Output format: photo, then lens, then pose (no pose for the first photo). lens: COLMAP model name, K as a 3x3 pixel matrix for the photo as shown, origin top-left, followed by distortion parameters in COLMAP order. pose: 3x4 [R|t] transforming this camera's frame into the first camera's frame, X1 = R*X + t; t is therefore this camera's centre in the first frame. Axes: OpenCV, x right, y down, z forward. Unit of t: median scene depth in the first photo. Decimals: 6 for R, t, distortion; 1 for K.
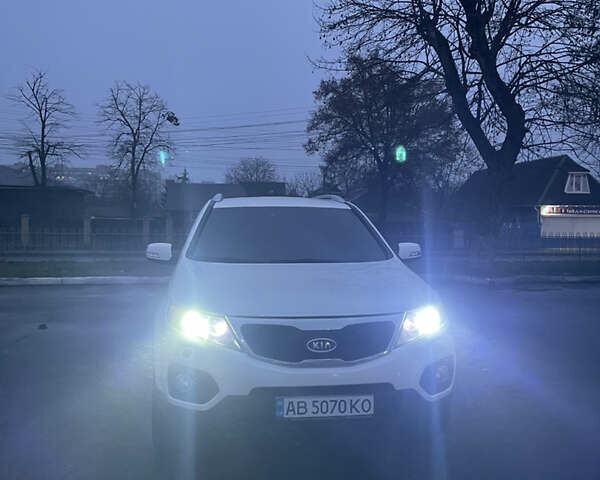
lens RADIAL K [[595.3, 0, 300.0], [0, 595.3, 240.0], [0, 0, 1]] dist [0.039346, -0.012243]
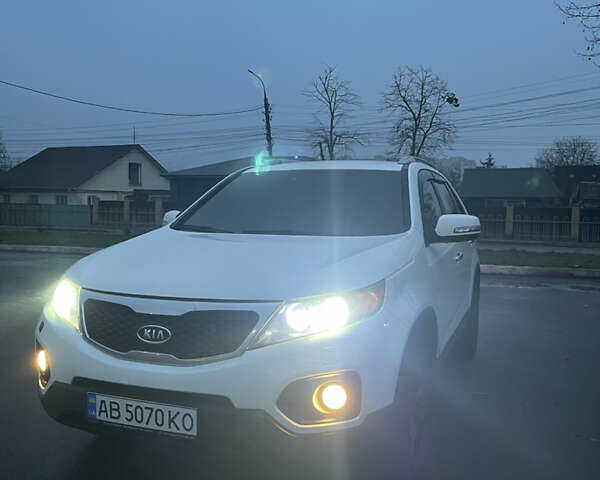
lens RADIAL K [[588.9, 0, 299.3], [0, 588.9, 248.7], [0, 0, 1]] dist [0.088541, -0.129787]
pose [[0.872325, 0.039255, -0.487348, 0.110438], [-0.021726, 0.998899, 0.041571, 0.006181], [0.488443, -0.025675, 0.872218, 0.084236]]
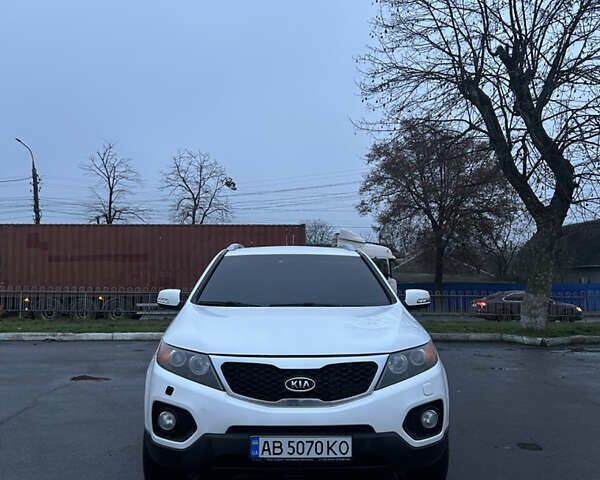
lens RADIAL K [[588.9, 0, 299.3], [0, 588.9, 248.7], [0, 0, 1]] dist [0.088541, -0.129787]
pose [[0.994677, -0.007659, -0.102756, 0.027027], [-0.001644, 0.995927, -0.090146, 0.007748], [0.103028, 0.089835, 0.990613, -0.000109]]
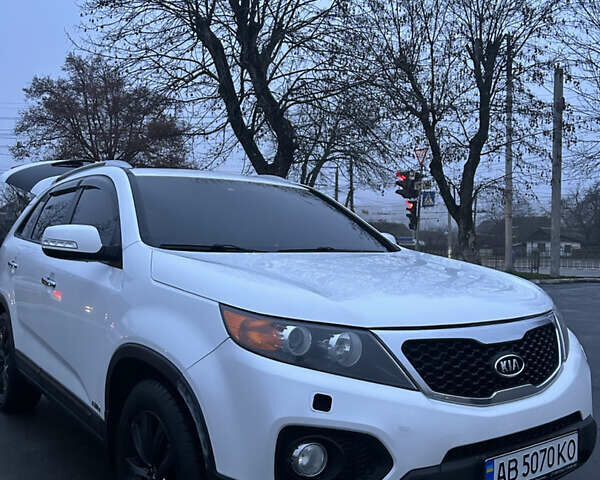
lens RADIAL K [[588.9, 0, 299.3], [0, 588.9, 248.7], [0, 0, 1]] dist [0.088541, -0.129787]
pose [[0.878605, 0.003328, 0.477537, -0.091225], [0.006950, 0.999781, -0.019755, 0.012237], [-0.477498, 0.020676, 0.878390, 0.106335]]
